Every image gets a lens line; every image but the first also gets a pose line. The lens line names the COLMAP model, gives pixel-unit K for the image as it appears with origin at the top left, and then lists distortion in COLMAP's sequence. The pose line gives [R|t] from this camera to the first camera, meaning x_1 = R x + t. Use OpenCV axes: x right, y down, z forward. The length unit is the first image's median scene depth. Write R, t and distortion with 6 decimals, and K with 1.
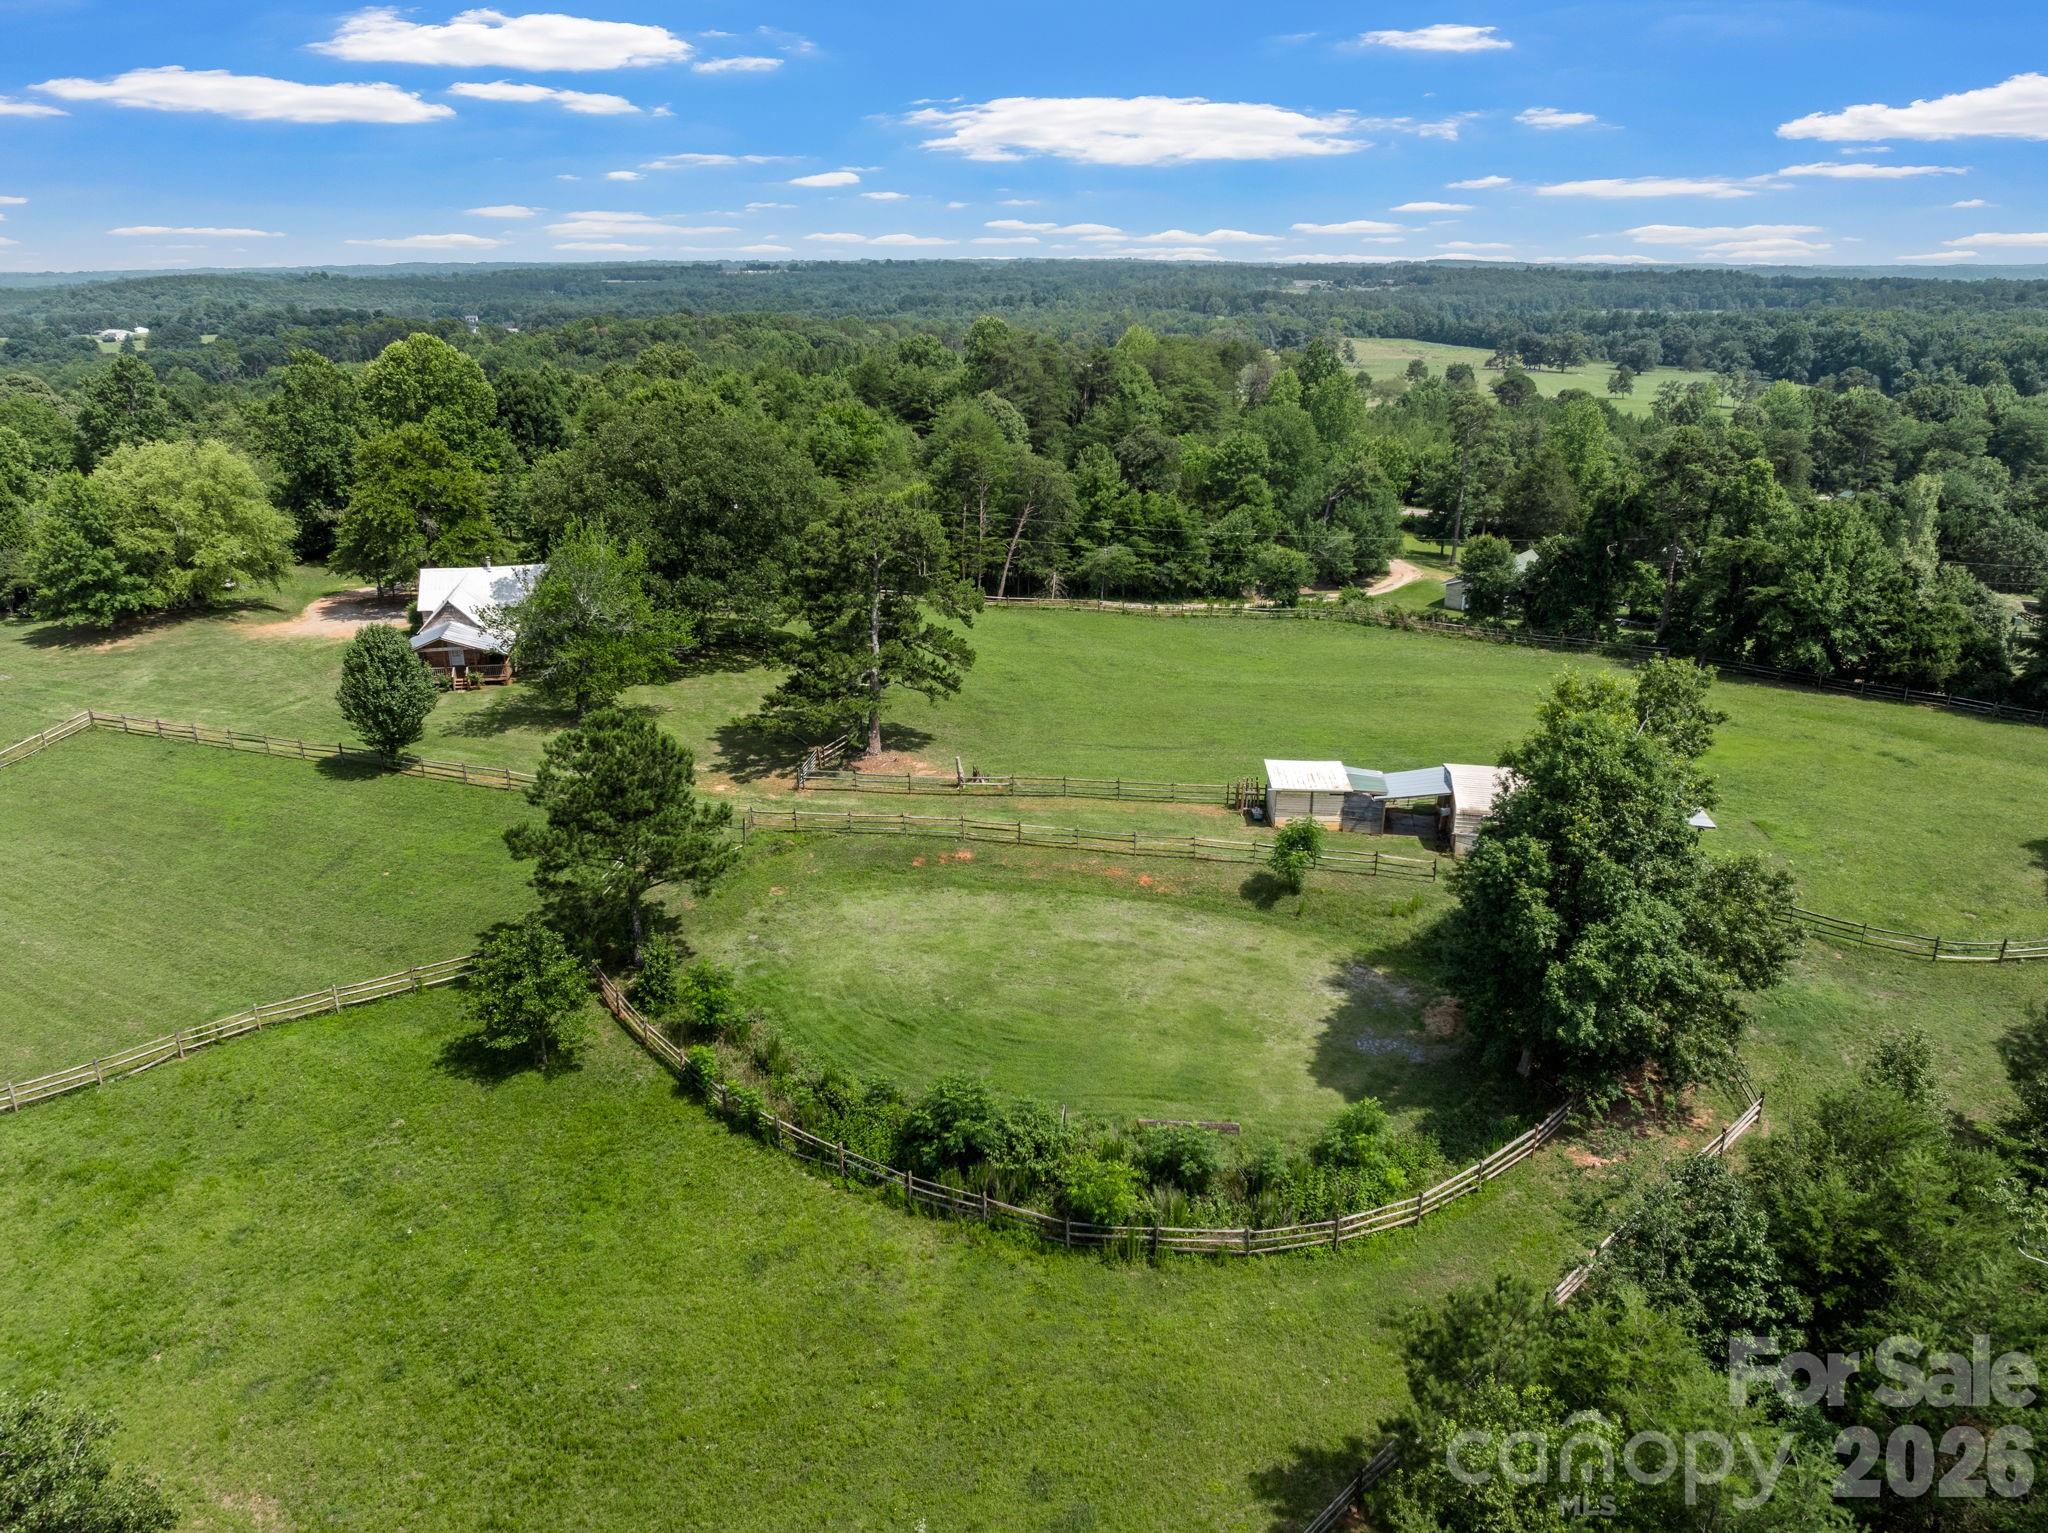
lens RADIAL K [[1438.3, 0, 1030.8], [0, 1438.3, 766.9], [0, 0, 1]] dist [-0.035457, -0.005868]
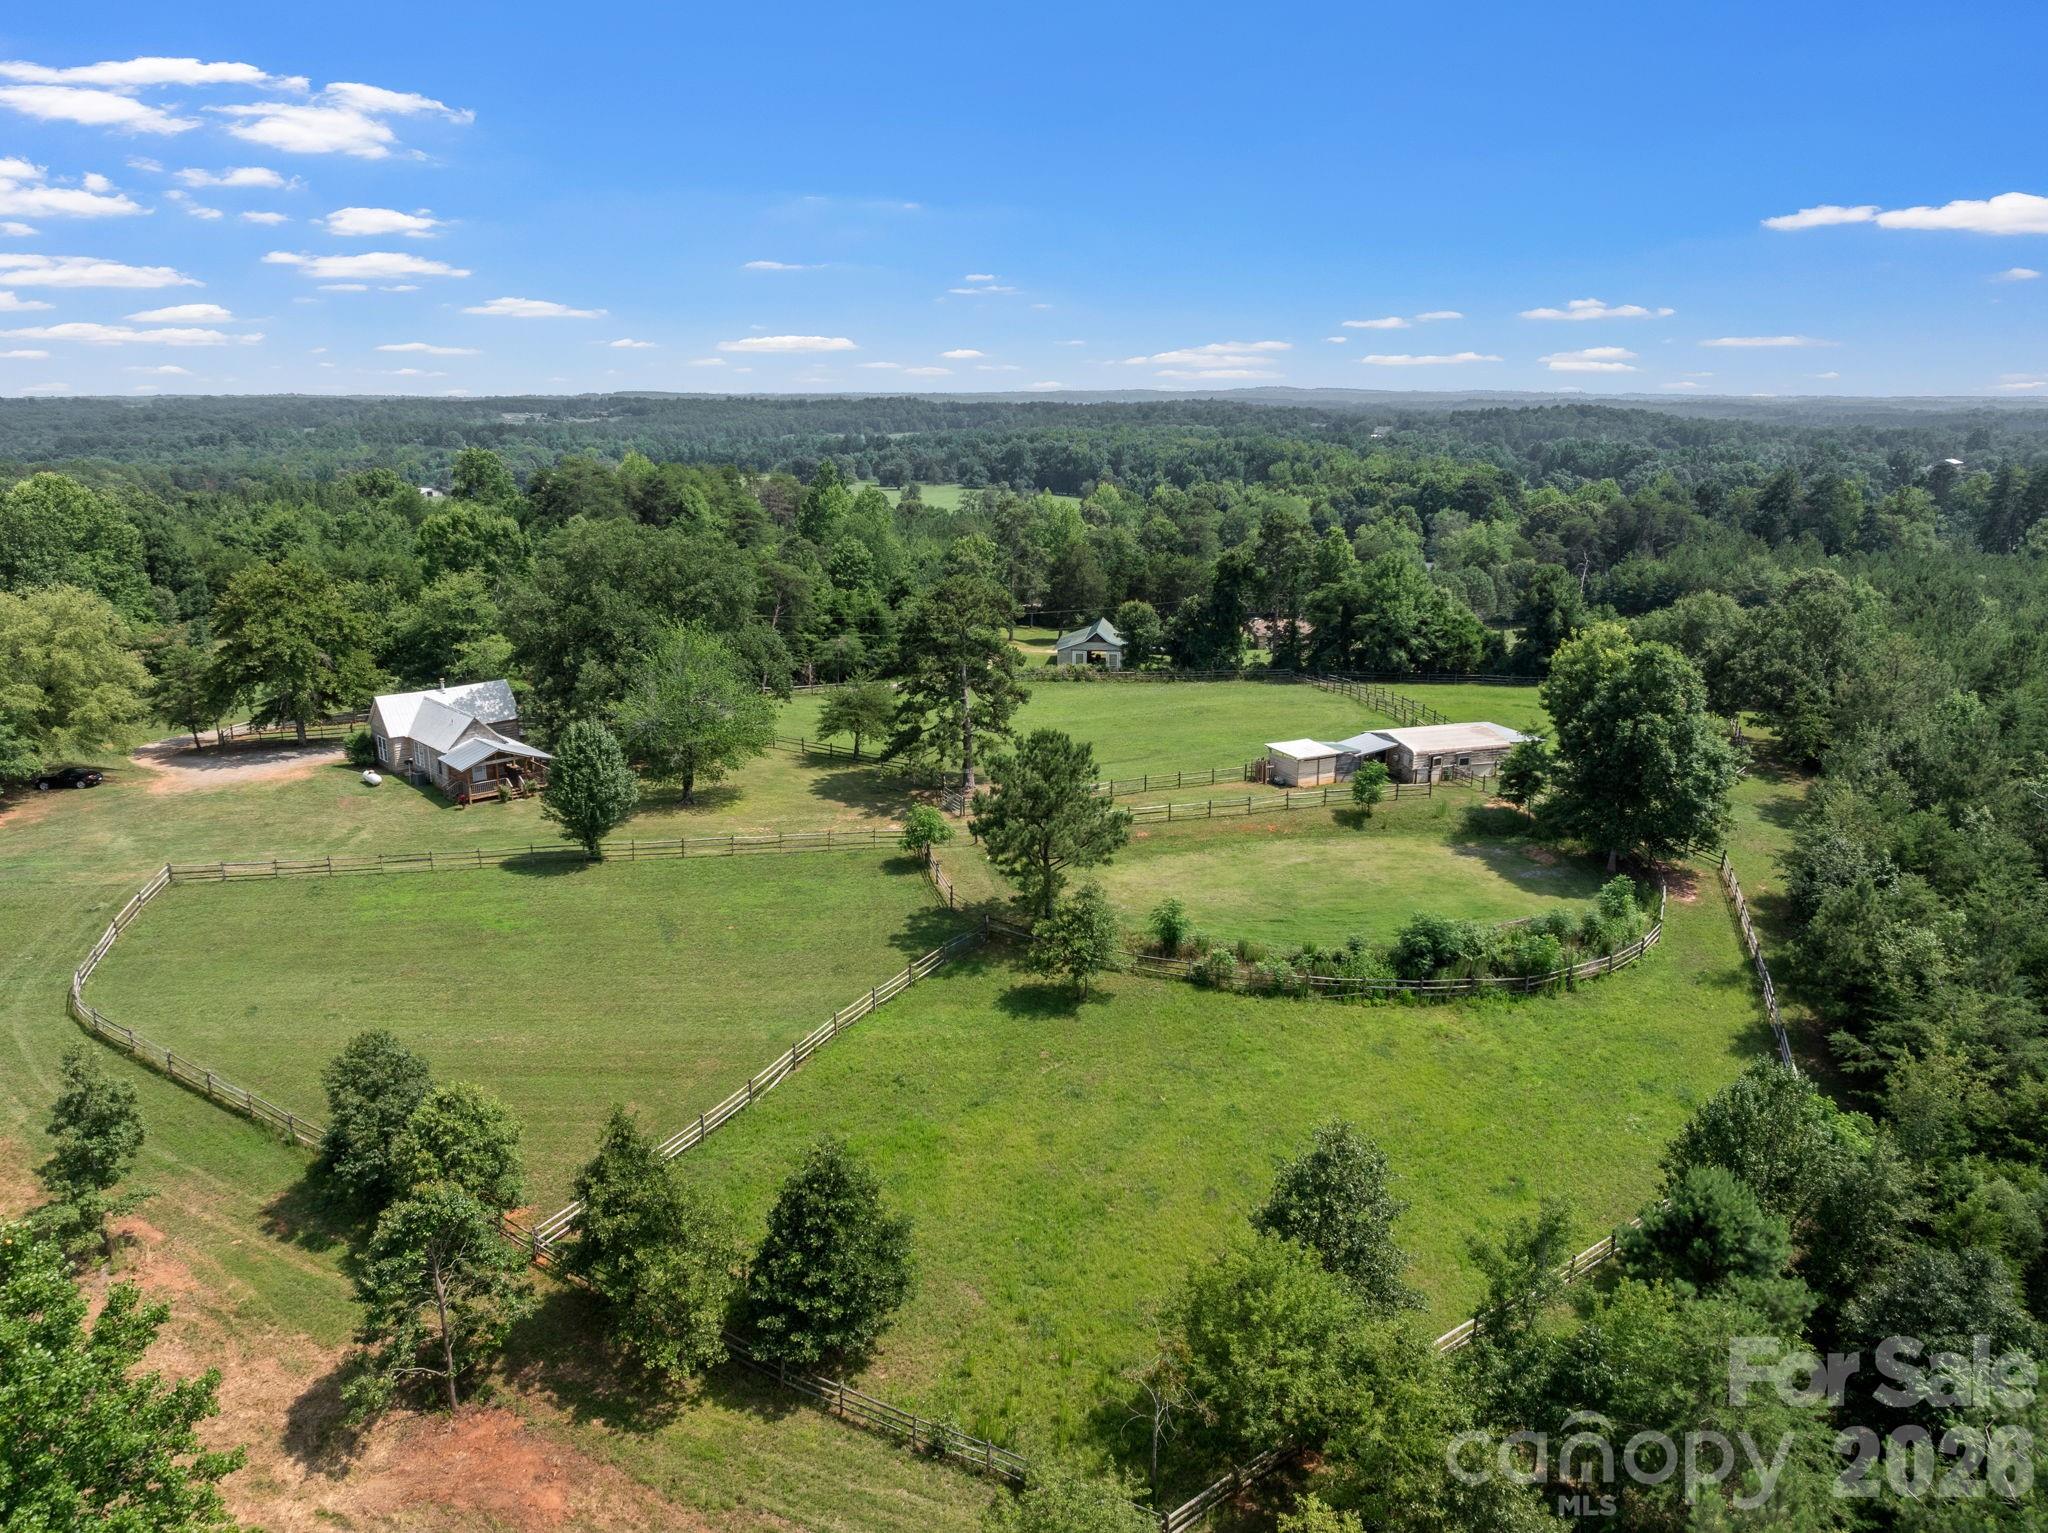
lens RADIAL K [[1438.3, 0, 1030.8], [0, 1438.3, 766.9], [0, 0, 1]] dist [-0.035457, -0.005868]
pose [[0.858095, -0.128154, 0.497242, -0.508317], [0.169876, 0.984678, -0.039376, 0.022960], [-0.484578, 0.118258, 0.866718, -0.060801]]
